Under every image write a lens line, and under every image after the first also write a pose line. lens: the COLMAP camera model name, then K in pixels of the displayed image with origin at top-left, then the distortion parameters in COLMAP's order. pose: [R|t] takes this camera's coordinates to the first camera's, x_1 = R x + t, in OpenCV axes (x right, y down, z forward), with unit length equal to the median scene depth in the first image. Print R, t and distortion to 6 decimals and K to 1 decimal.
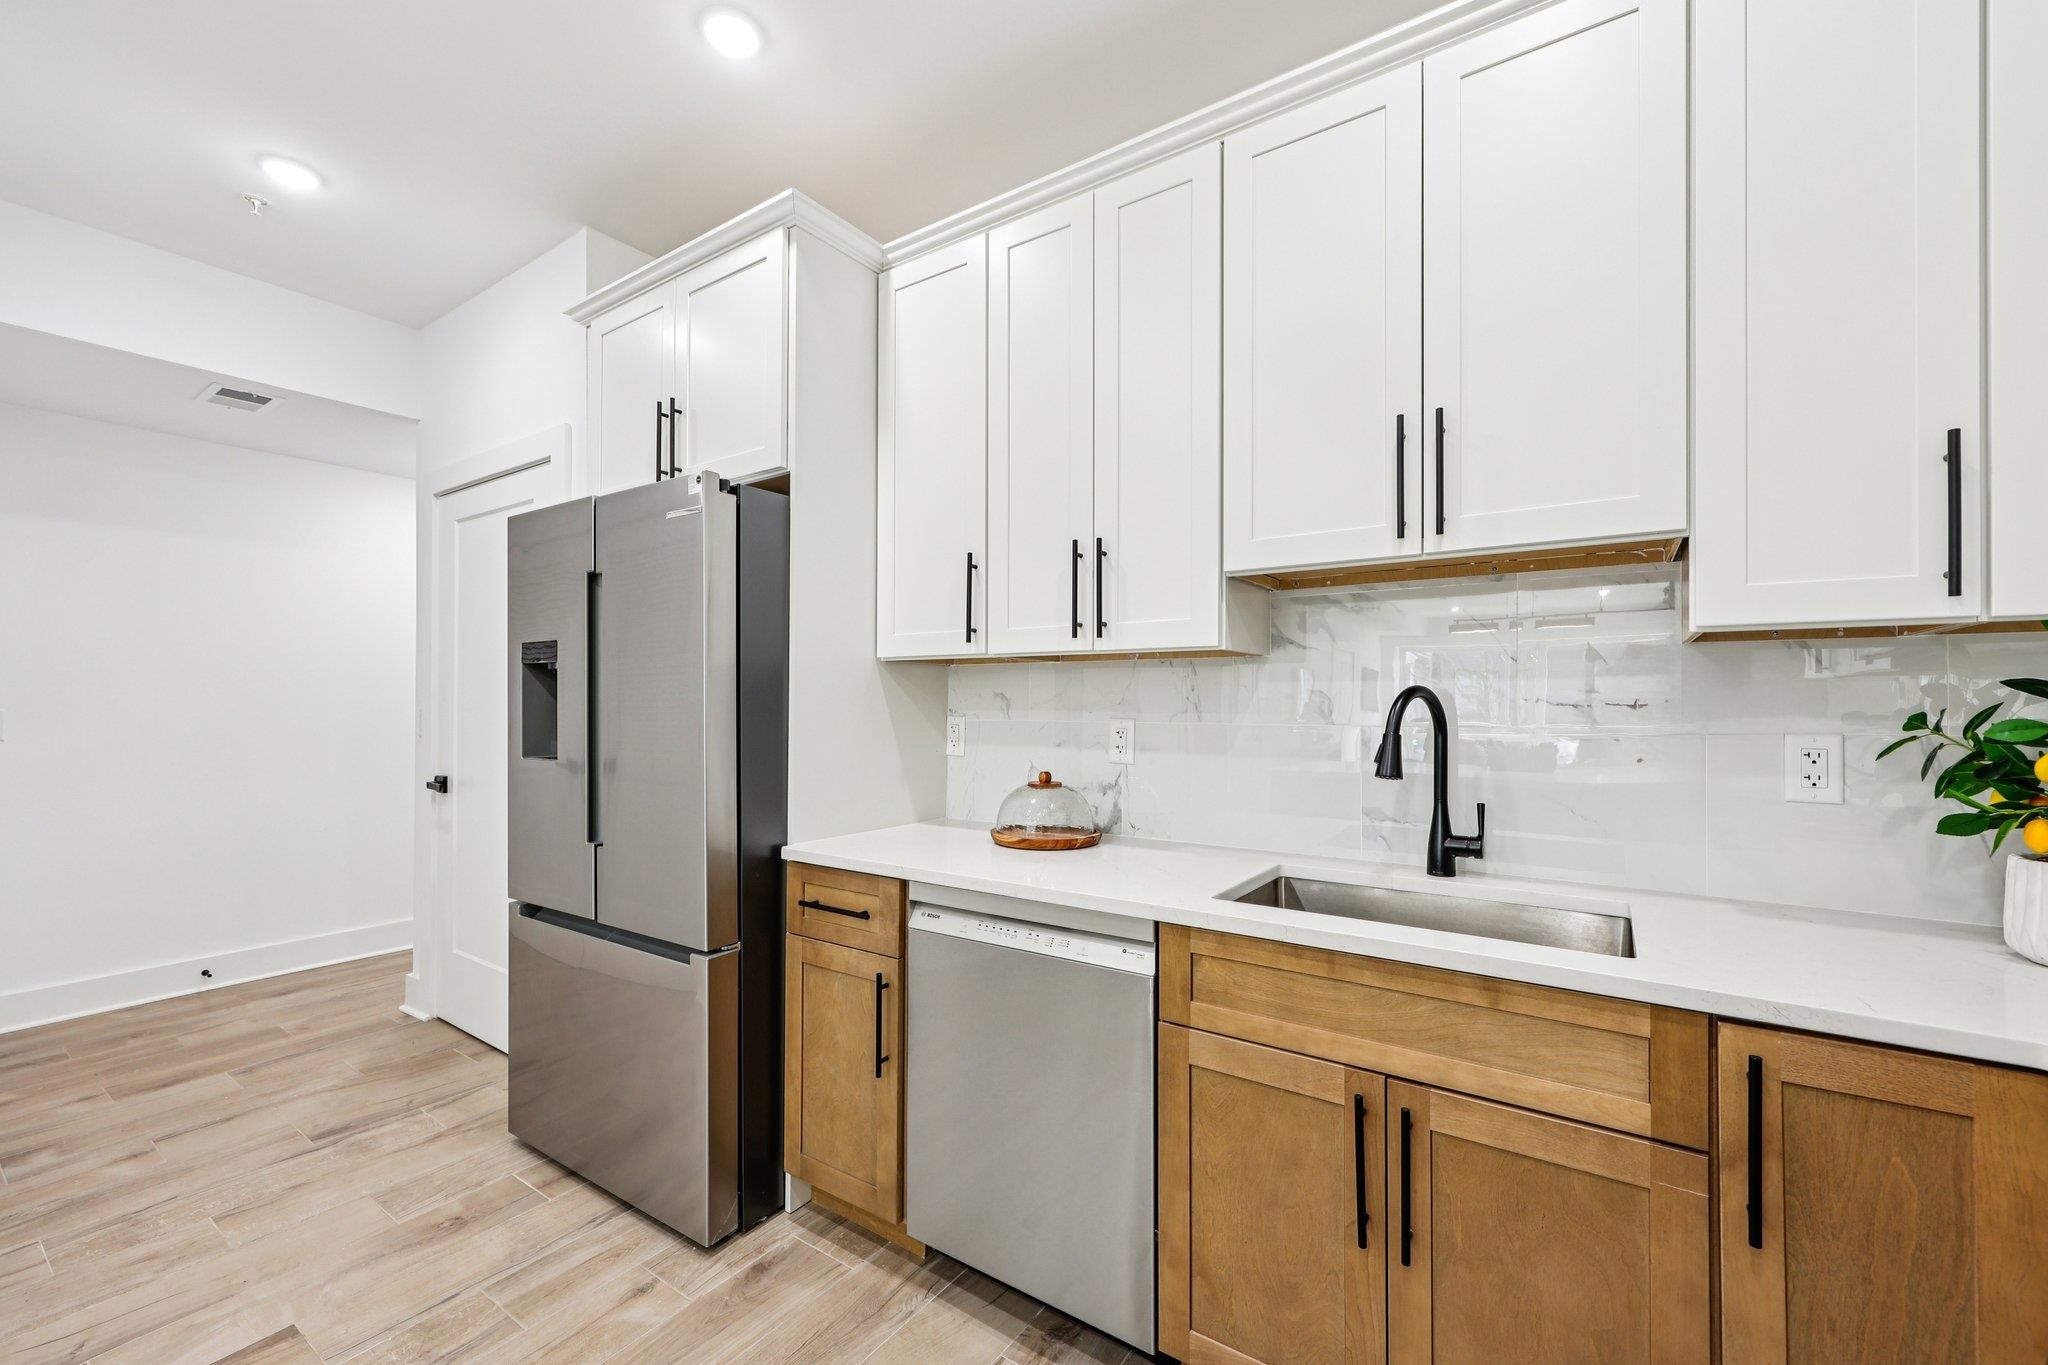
lens RADIAL K [[837.8, 0, 1027.9], [0, 837.8, 698.4], [0, 0, 1]] dist [-0.000575, 0.000881]
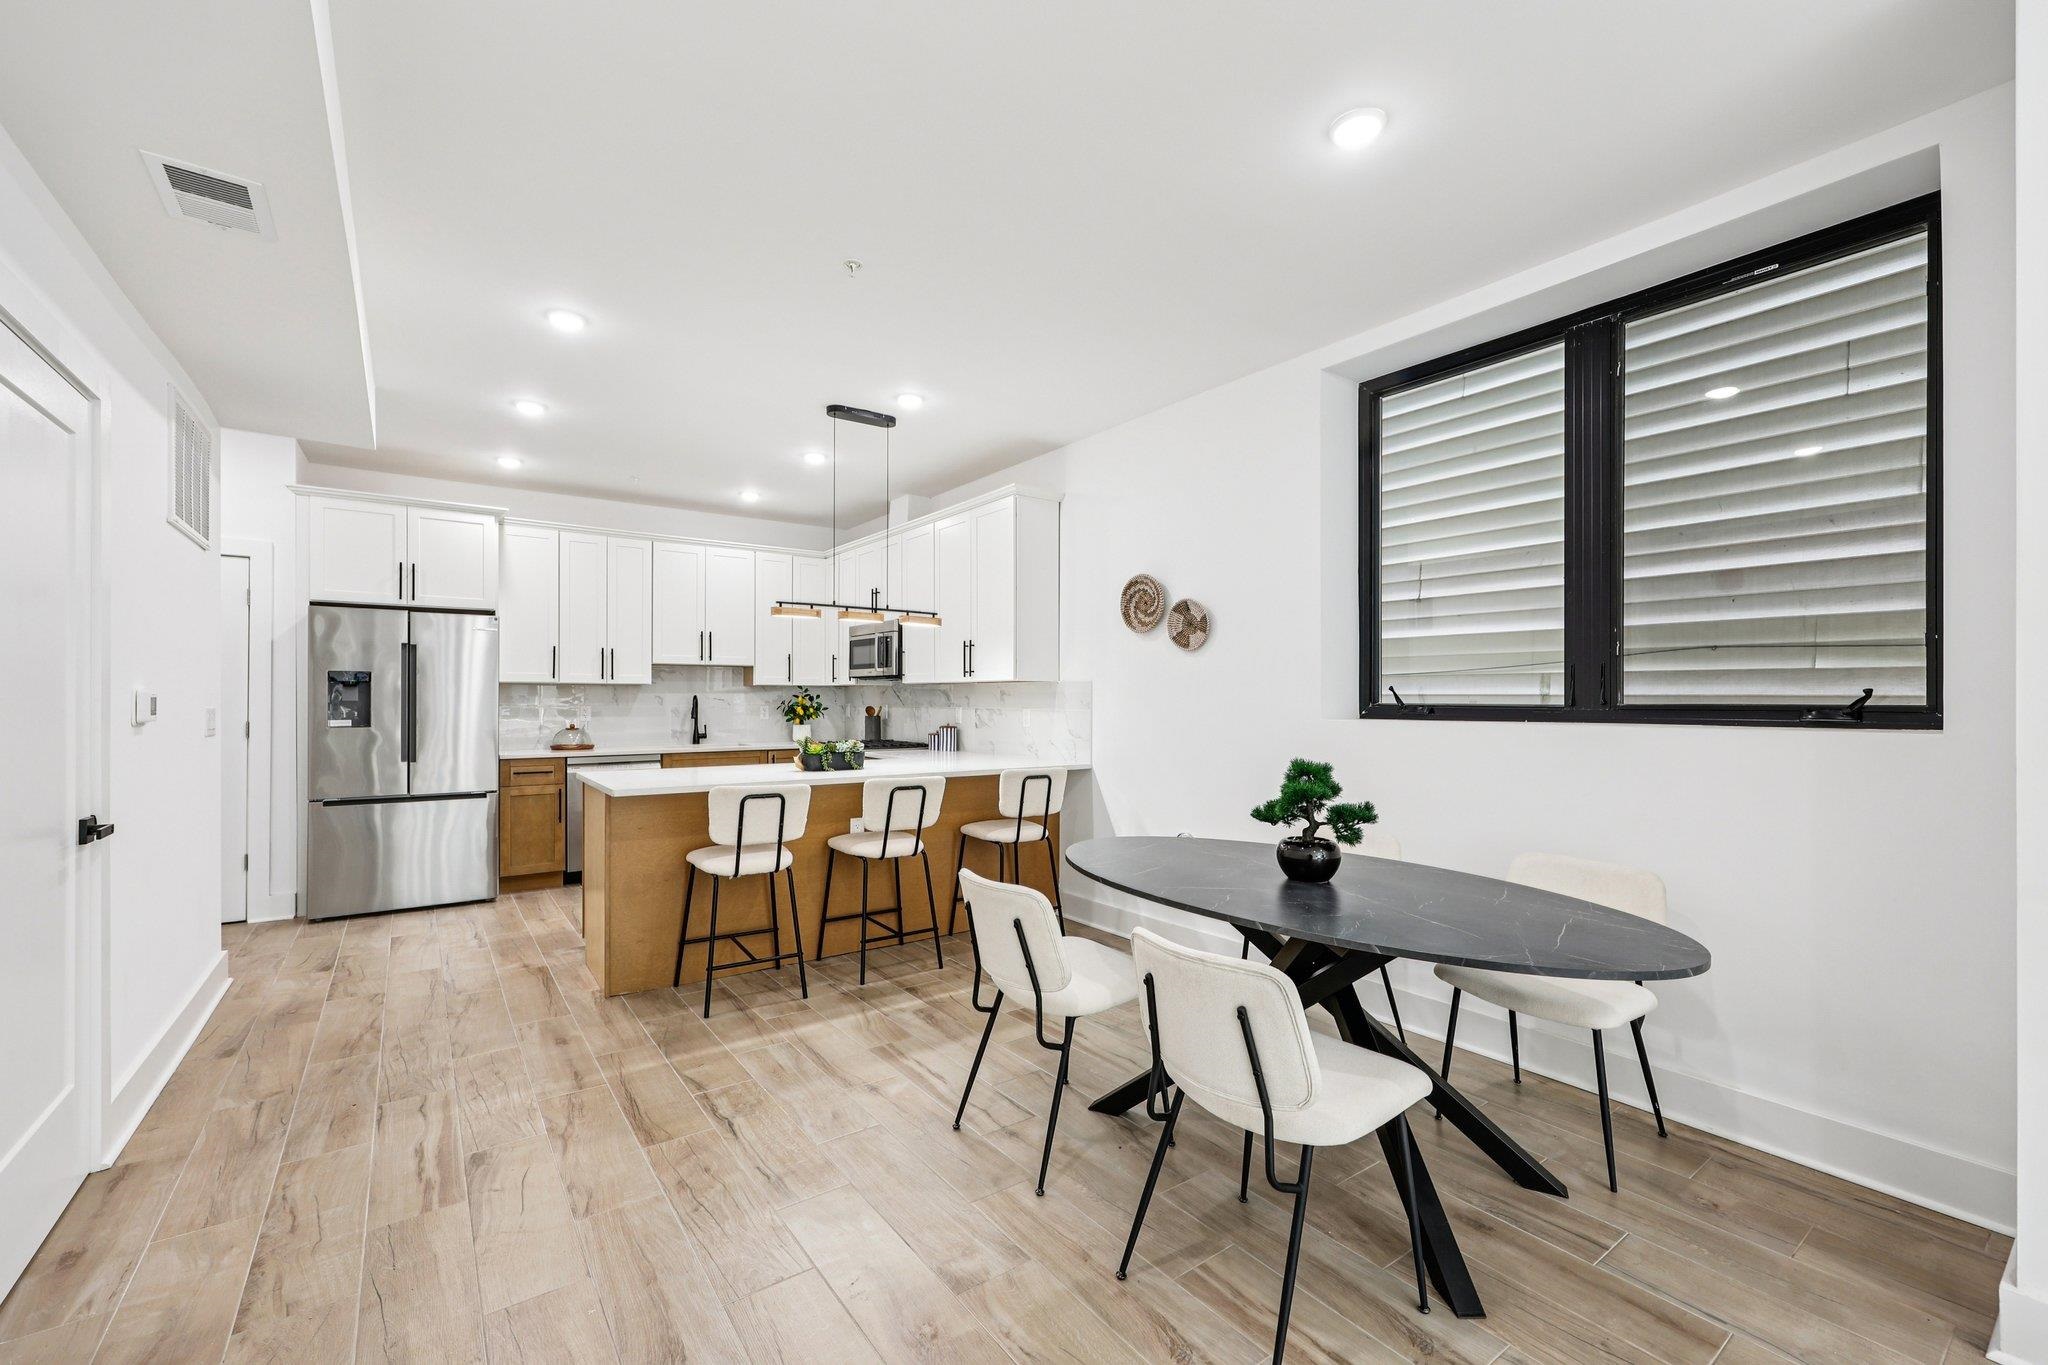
lens RADIAL K [[837.8, 0, 1029.6], [0, 837.8, 696.4], [0, 0, 1]] dist [-0.000575, 0.000881]
pose [[0.327858, -0.001285, 0.944726, -2.656789], [-0.002886, 0.999993, 0.002361, -0.023545], [-0.944723, -0.003500, 0.327852, -1.722066]]
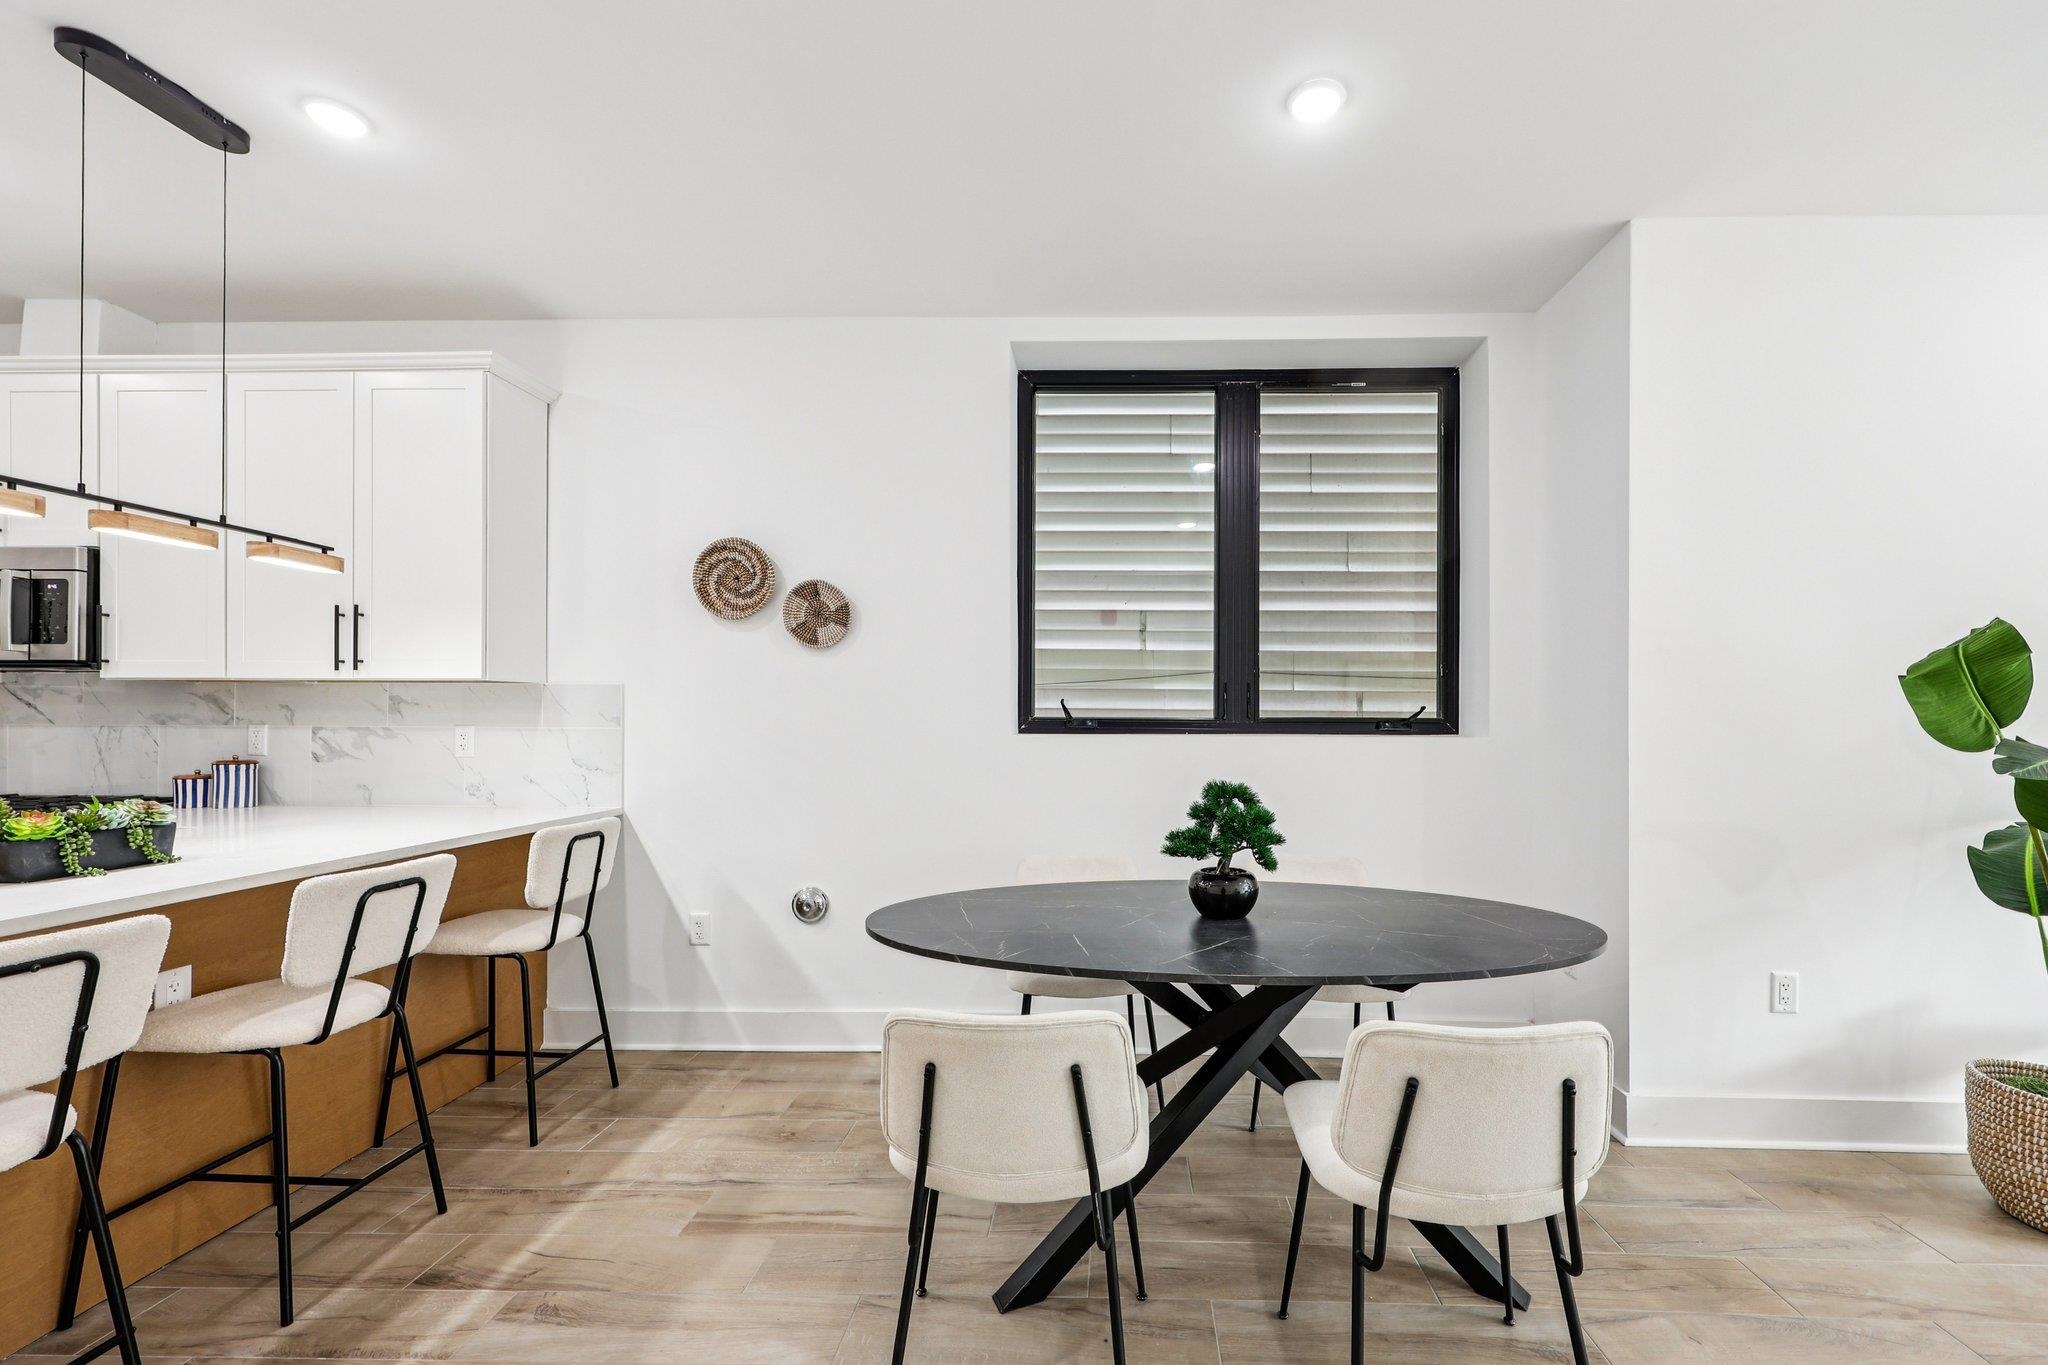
lens RADIAL K [[837.8, 0, 1089.5], [0, 837.8, 720.3], [0, 0, 1]] dist [-0.000575, 0.000881]
pose [[-0.541694, -0.011428, 0.840498, -2.109573], [-0.008468, 0.999931, 0.008139, -0.012166], [-0.840533, -0.002708, -0.541754, -0.870424]]
